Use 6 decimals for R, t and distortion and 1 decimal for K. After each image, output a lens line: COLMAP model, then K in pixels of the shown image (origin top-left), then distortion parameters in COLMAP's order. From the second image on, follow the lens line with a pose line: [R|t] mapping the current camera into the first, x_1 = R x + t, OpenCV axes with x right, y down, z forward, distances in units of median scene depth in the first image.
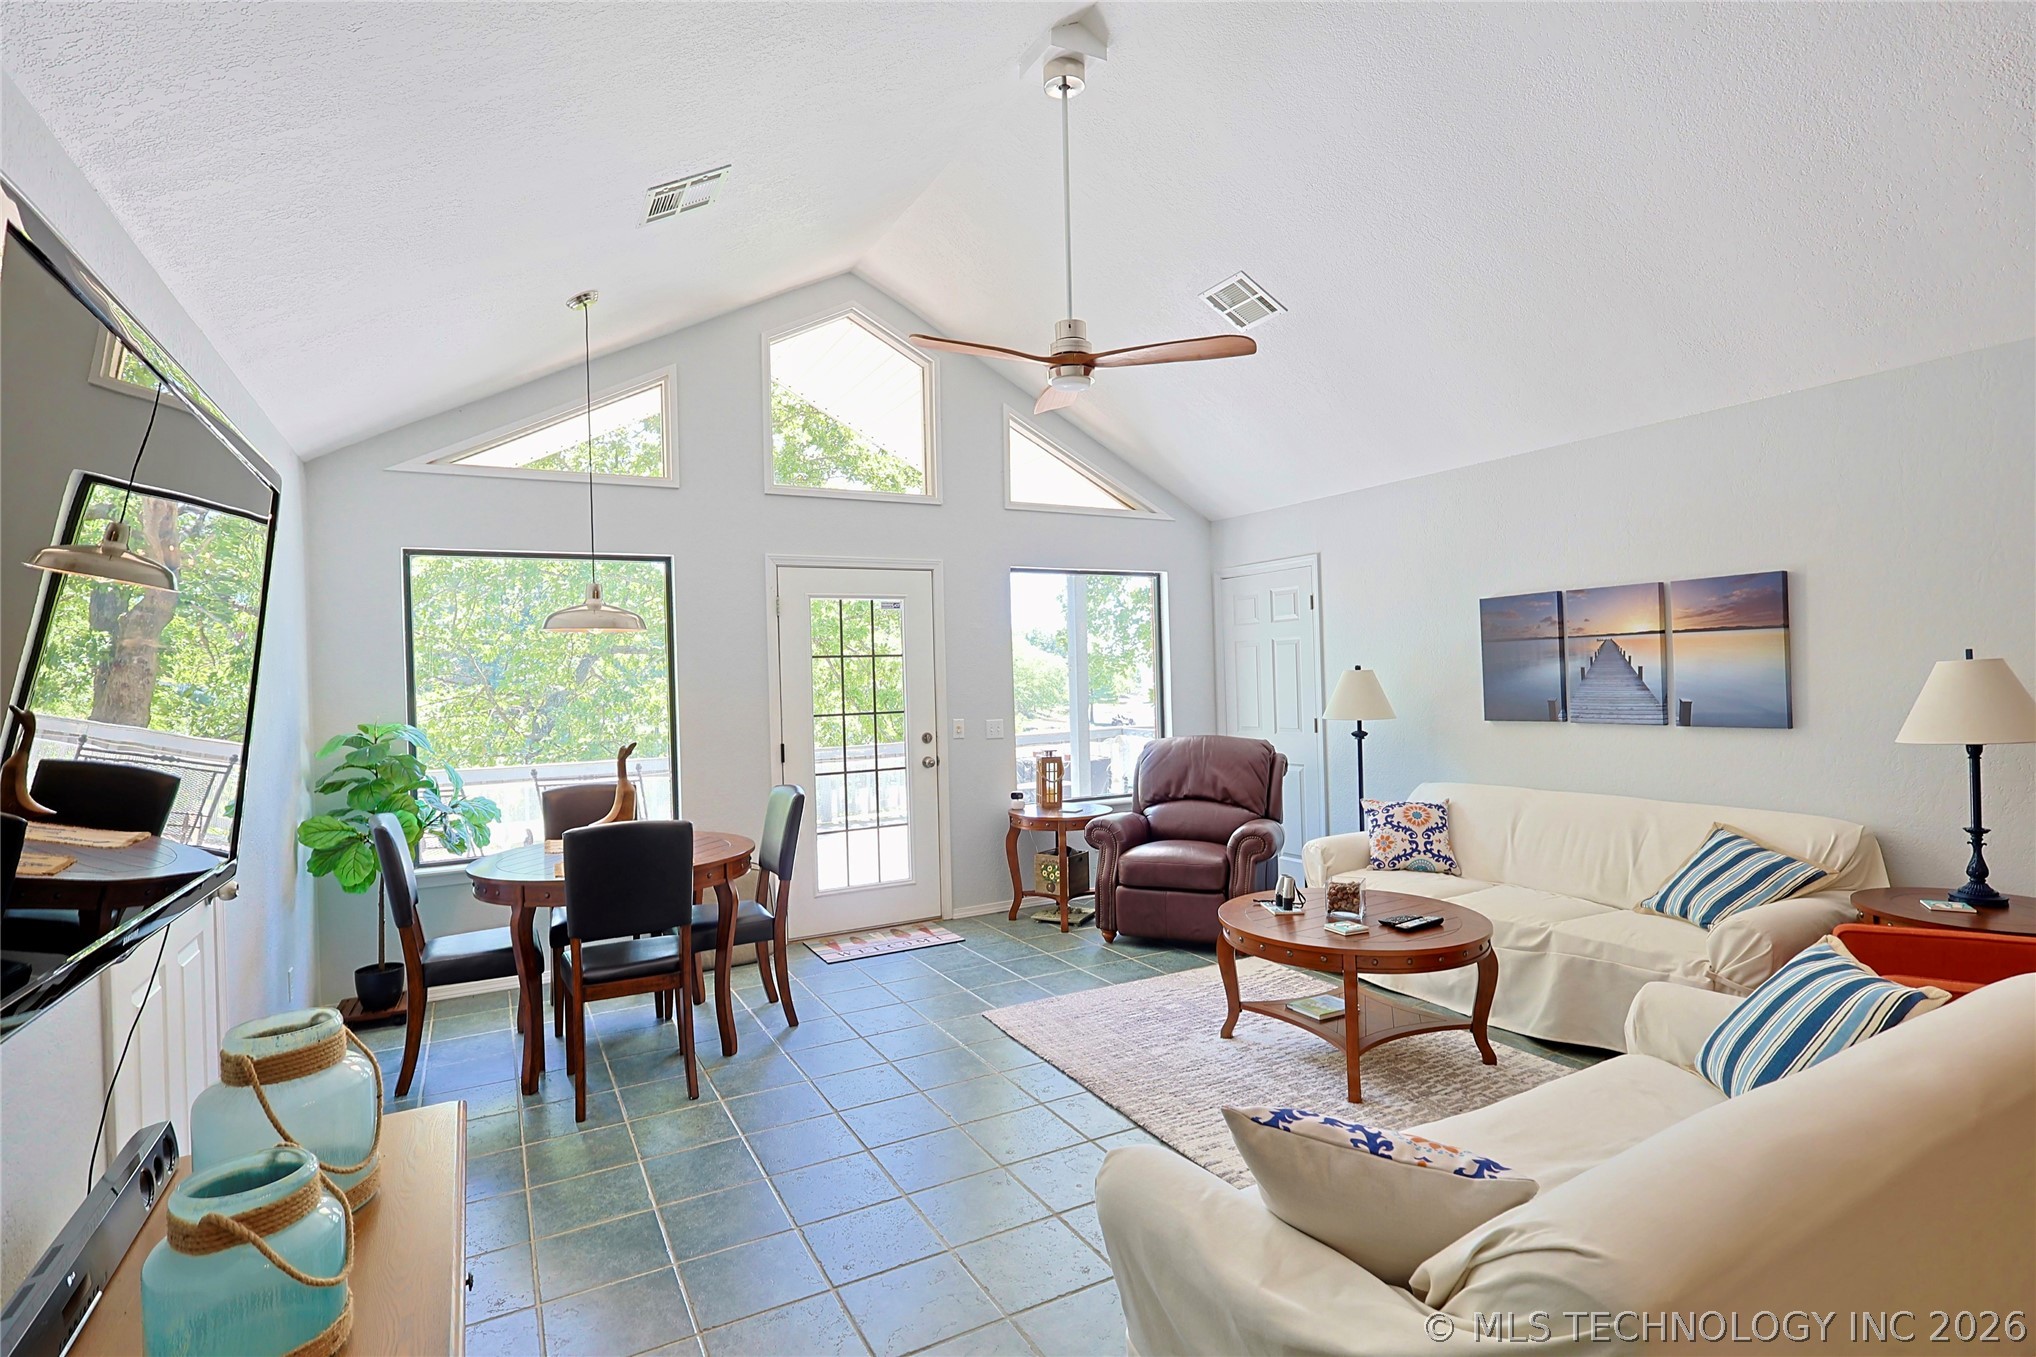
lens RADIAL K [[993.6, 0, 1020.9], [0, 993.6, 678.9], [0, 0, 1]] dist [-0.003776, 0.001867]
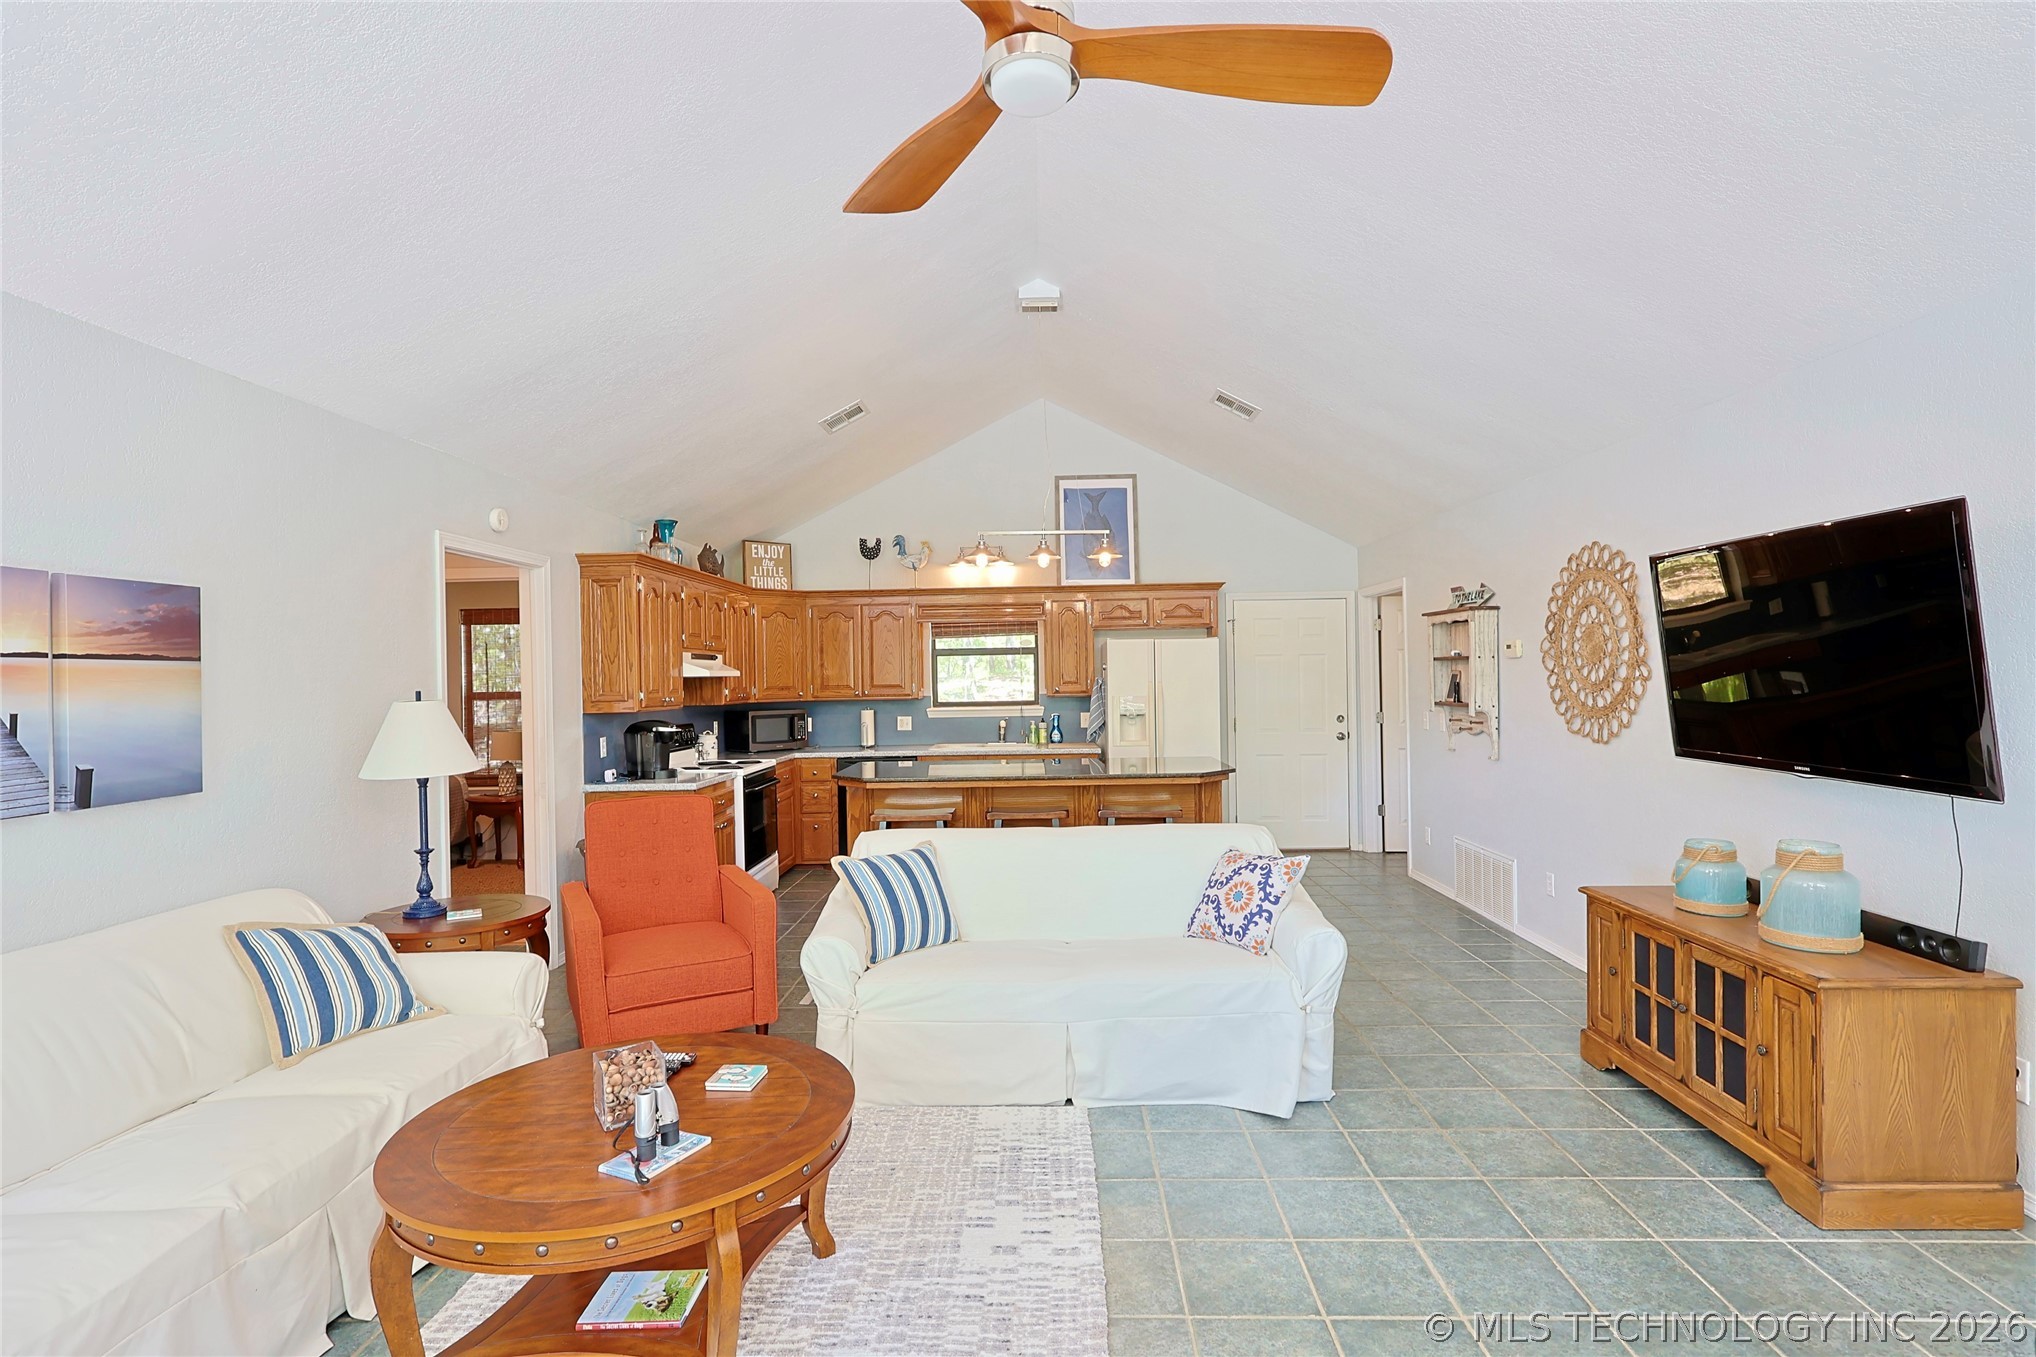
lens RADIAL K [[993.6, 0, 1021.1], [0, 993.6, 679.3], [0, 0, 1]] dist [-0.003776, 0.001867]
pose [[-0.861580, 0.039913, 0.506051, -0.142368], [0.040744, 0.999125, -0.009432, -0.003612], [-0.505984, 0.012492, -0.862452, 1.119298]]
